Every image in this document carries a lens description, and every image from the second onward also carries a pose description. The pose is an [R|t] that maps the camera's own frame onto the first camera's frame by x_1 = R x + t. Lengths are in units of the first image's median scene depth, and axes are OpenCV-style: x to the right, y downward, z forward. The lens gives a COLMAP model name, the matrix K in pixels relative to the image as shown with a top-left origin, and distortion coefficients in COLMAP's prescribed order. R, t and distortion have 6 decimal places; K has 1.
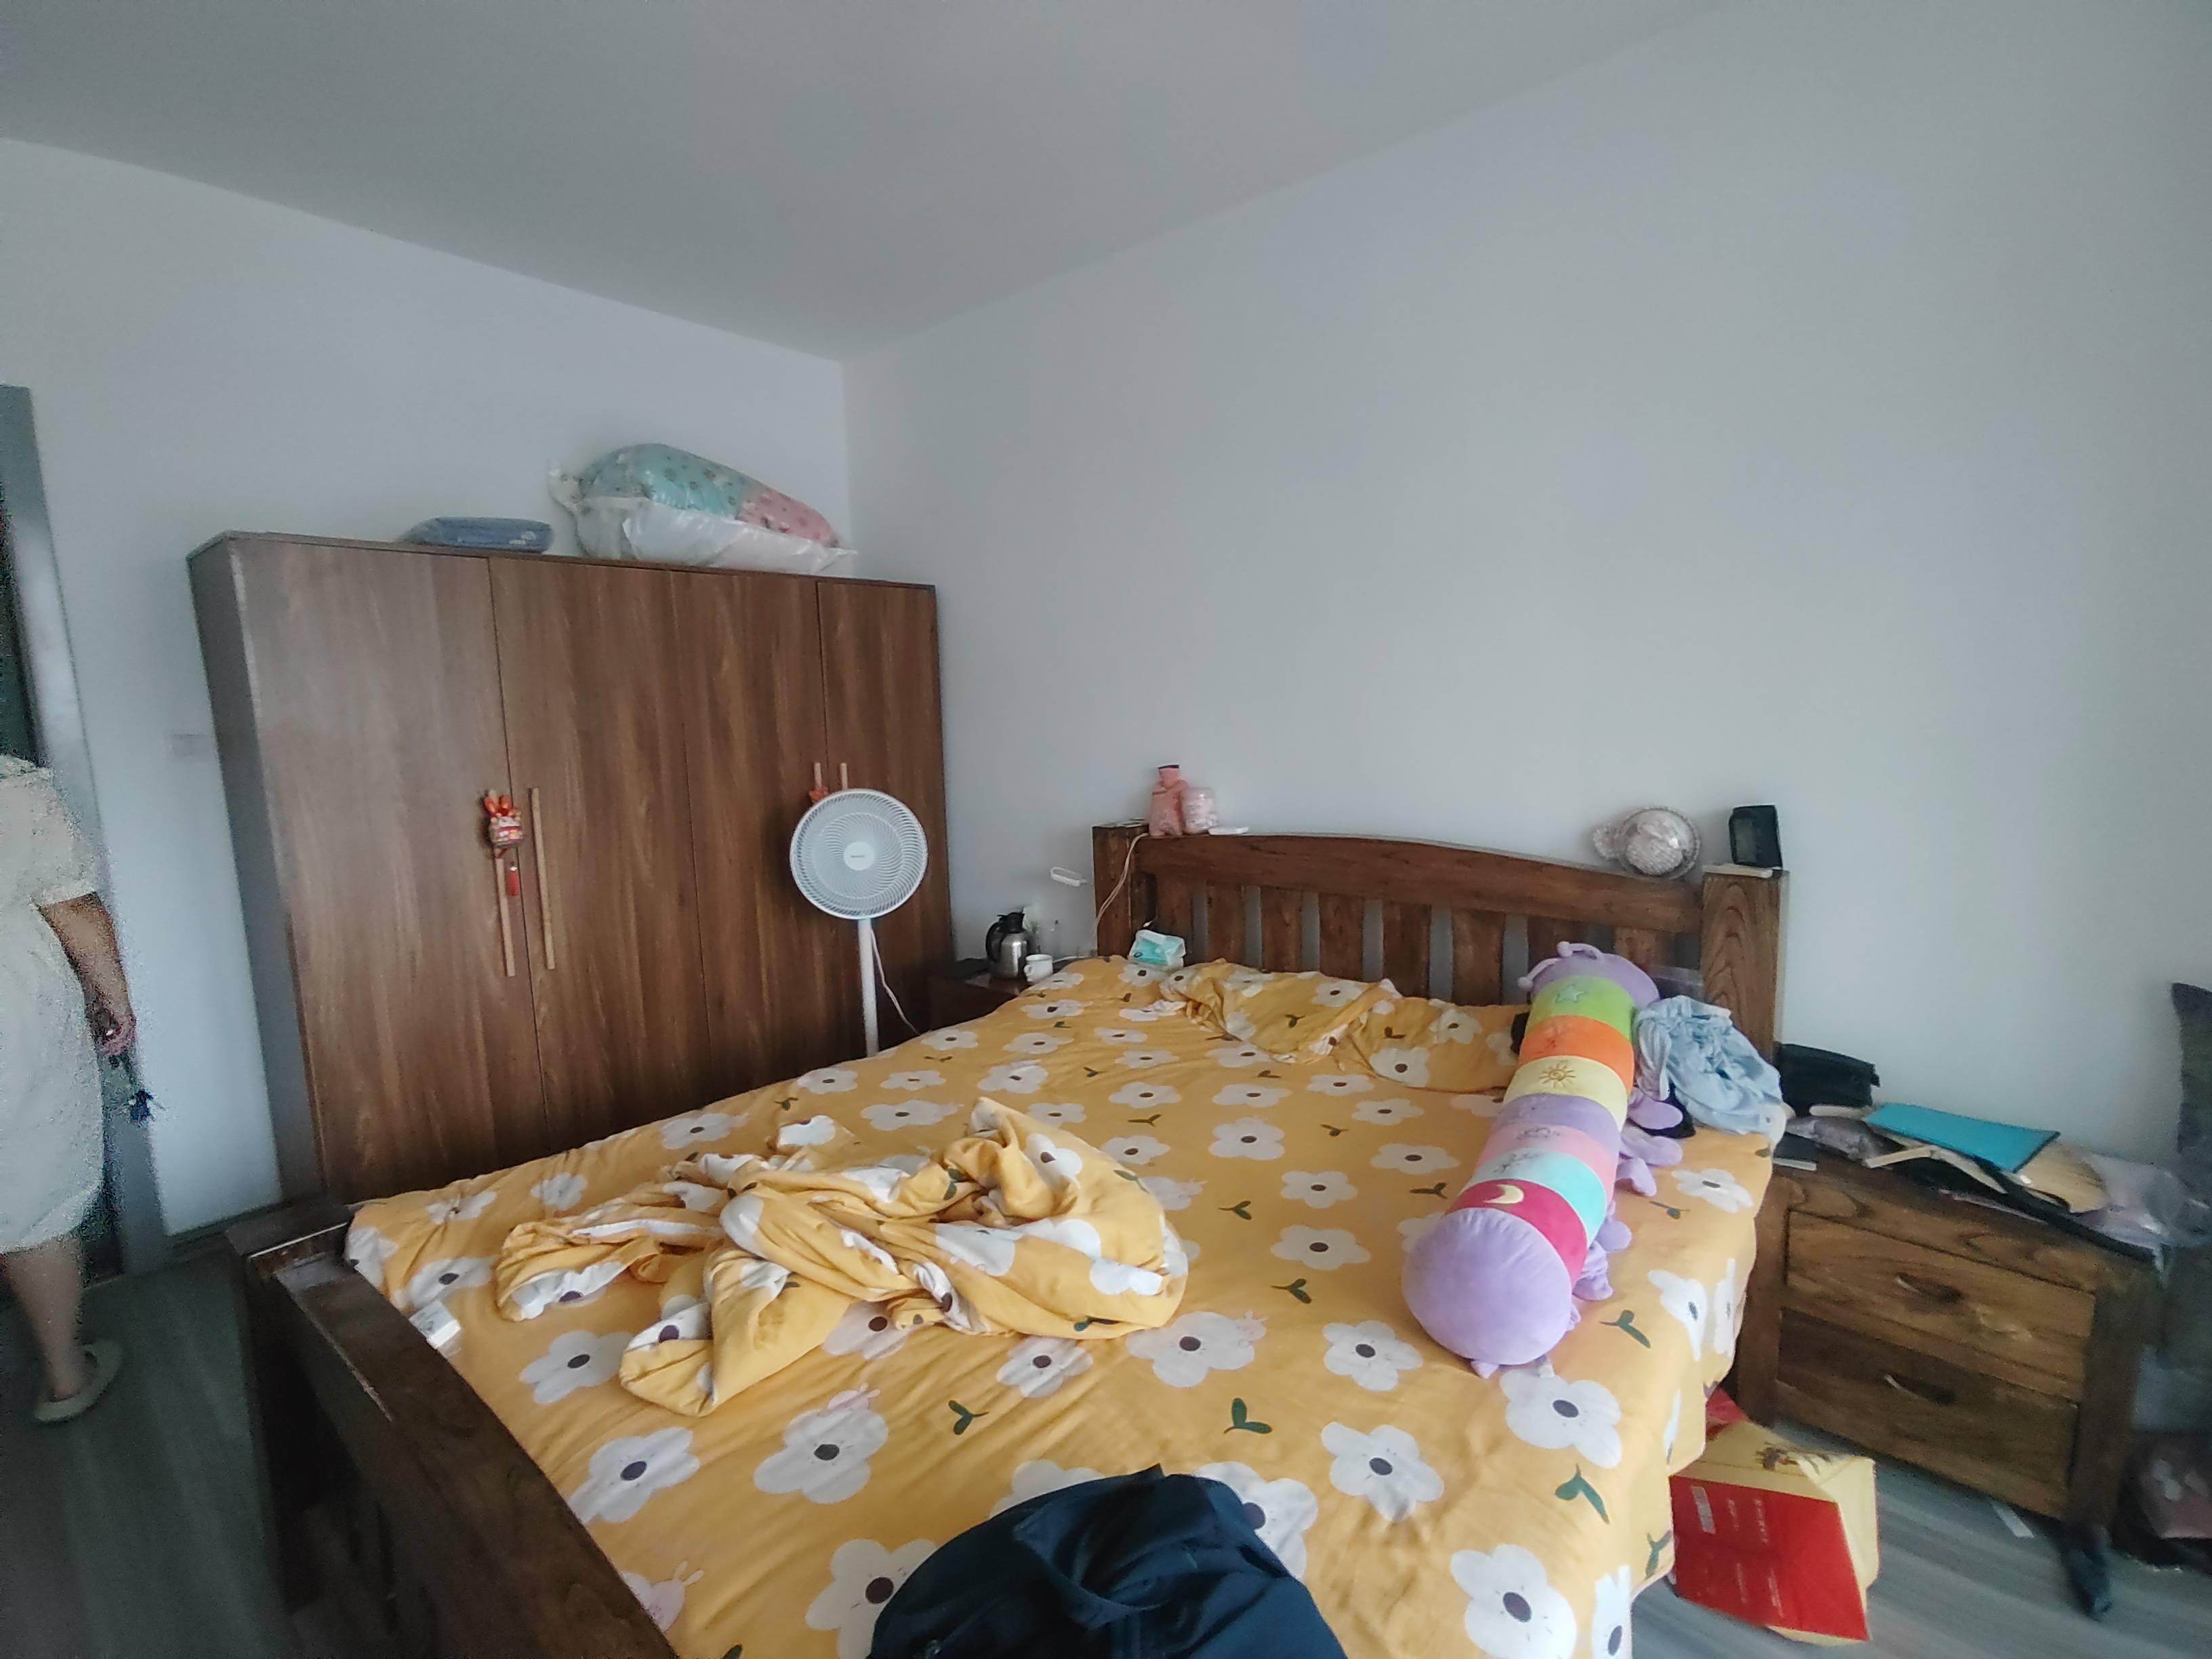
lens RADIAL K [[1021.6, 0, 1106.0], [0, 1021.6, 829.5], [0, 0, 1]] dist [-0.034082, 0.000009]
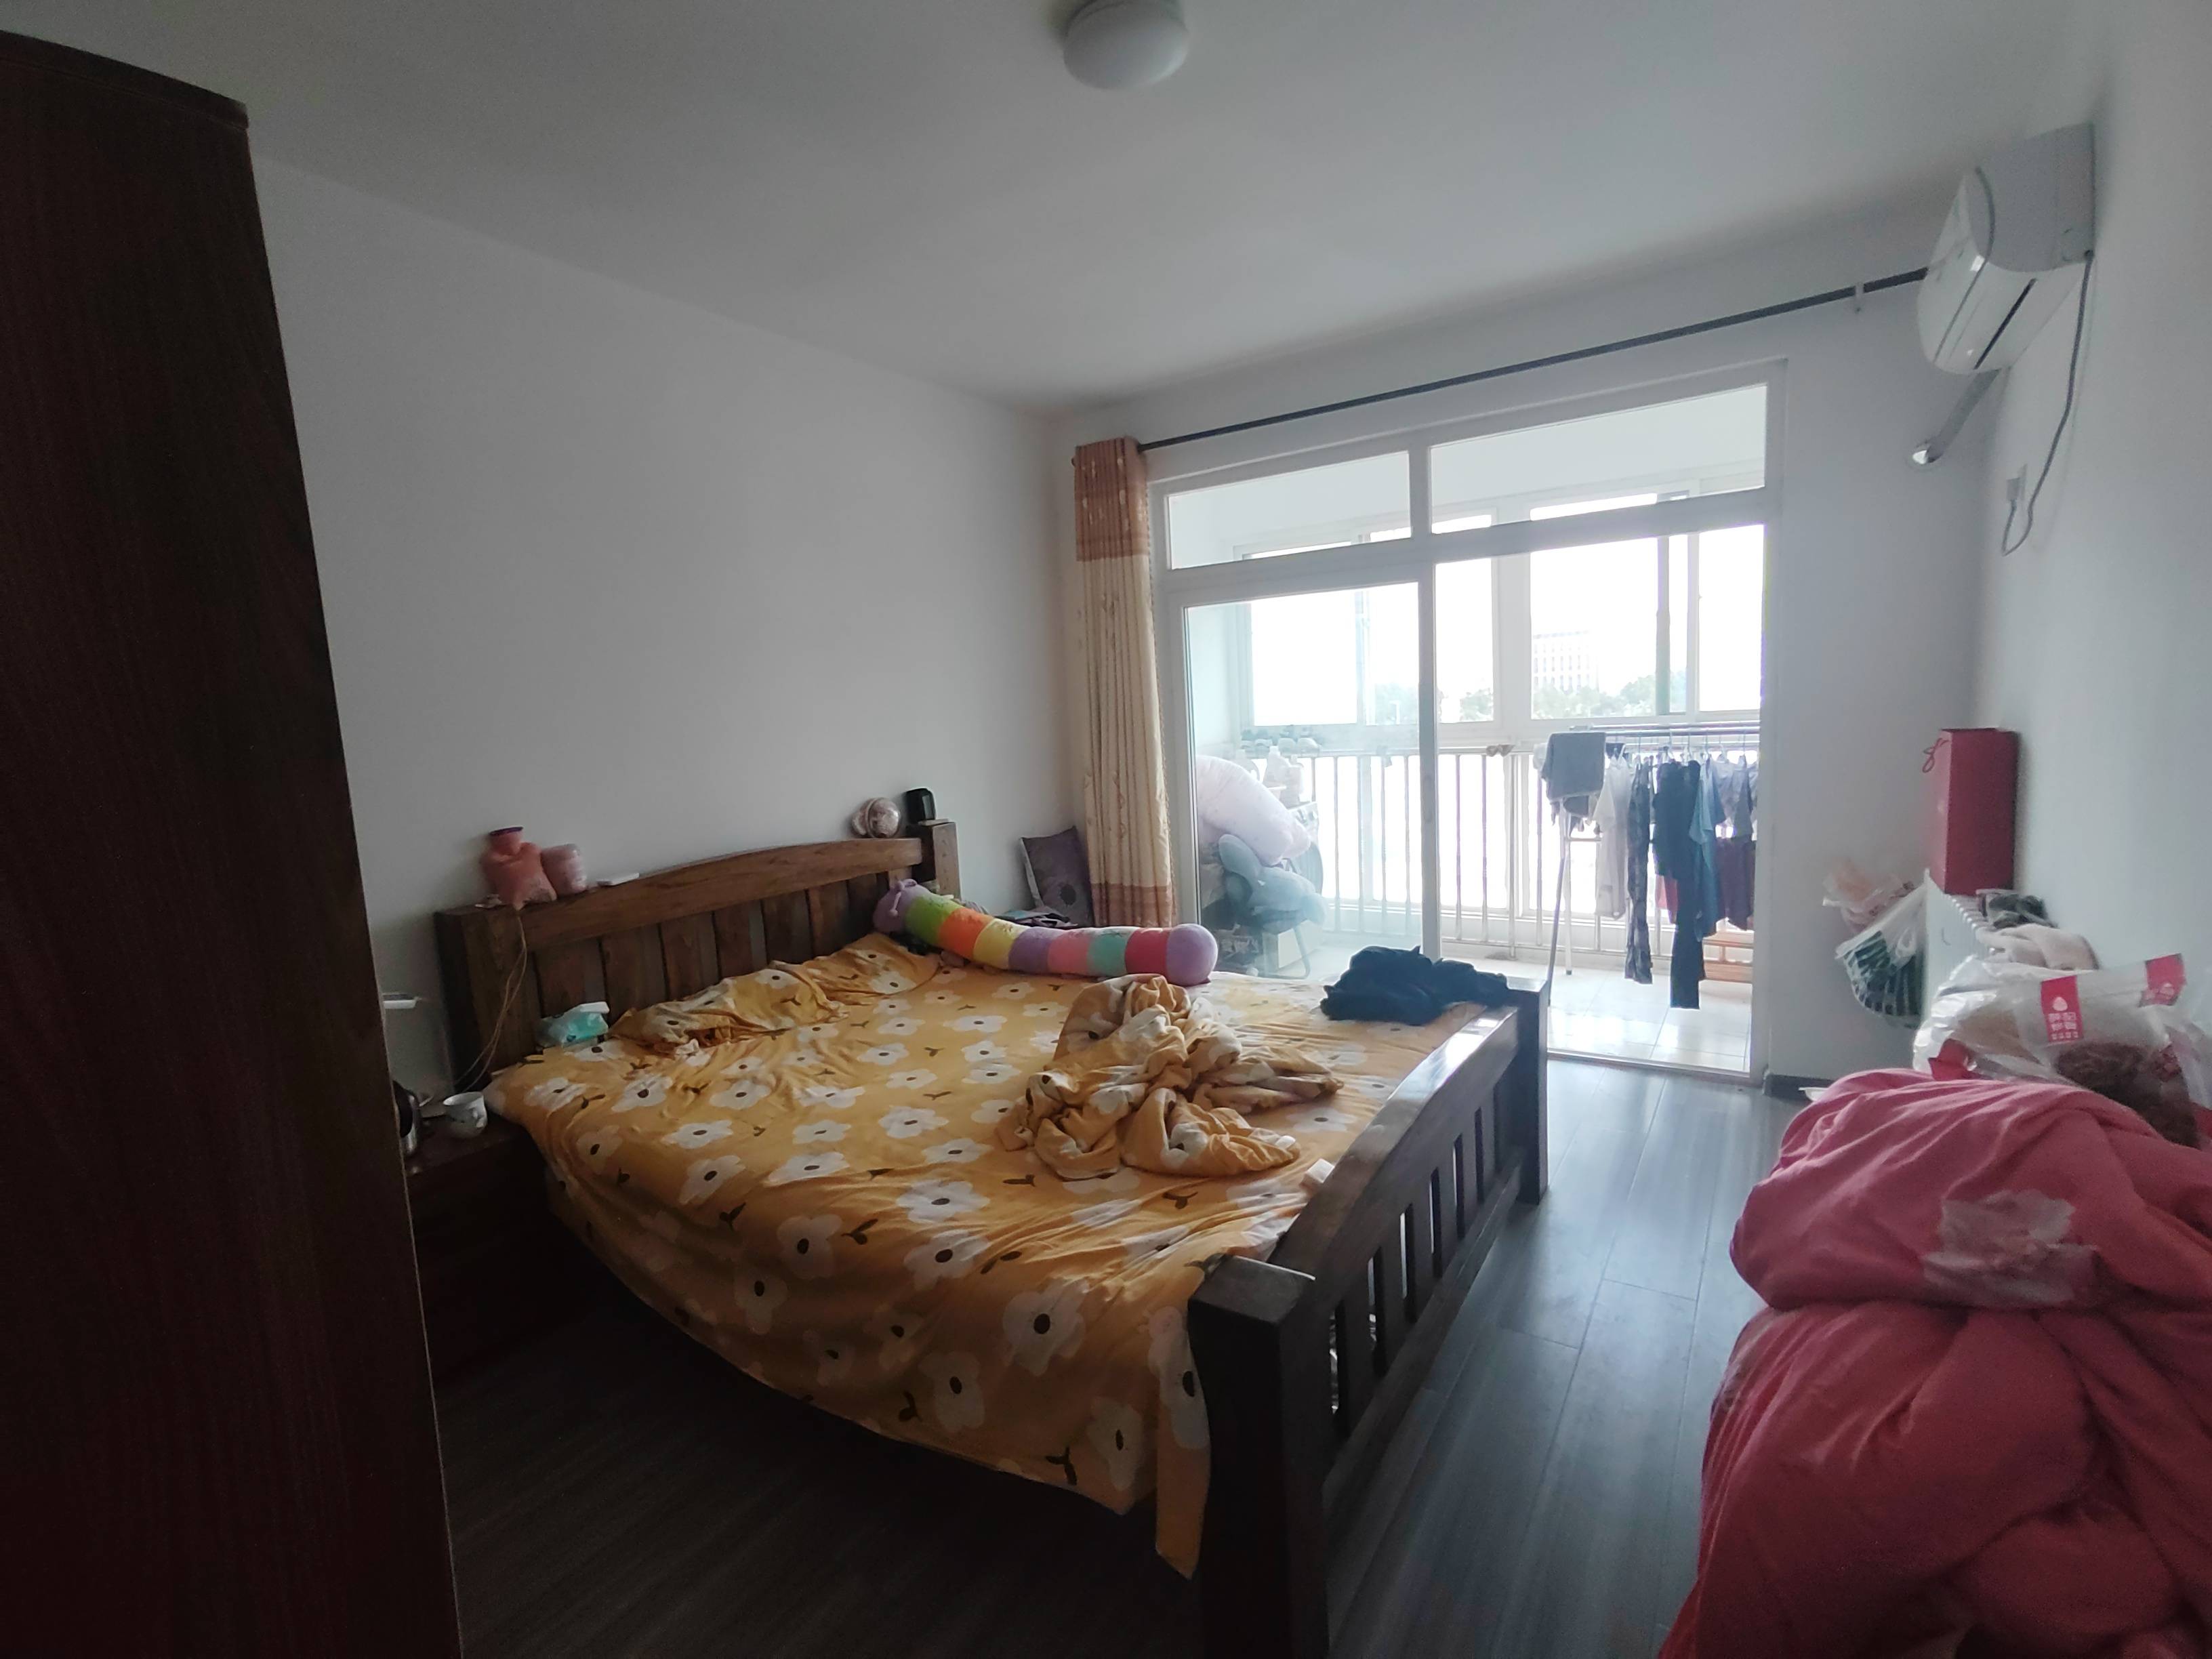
lens RADIAL K [[1021.6, 0, 1106.0], [0, 1021.6, 829.5], [0, 0, 1]] dist [-0.034082, 0.000009]
pose [[-0.132995, -0.080213, 0.987865, -1.176019], [0.180245, 0.978141, 0.103690, -0.079315], [-0.974589, 0.191848, -0.115630, 0.834725]]
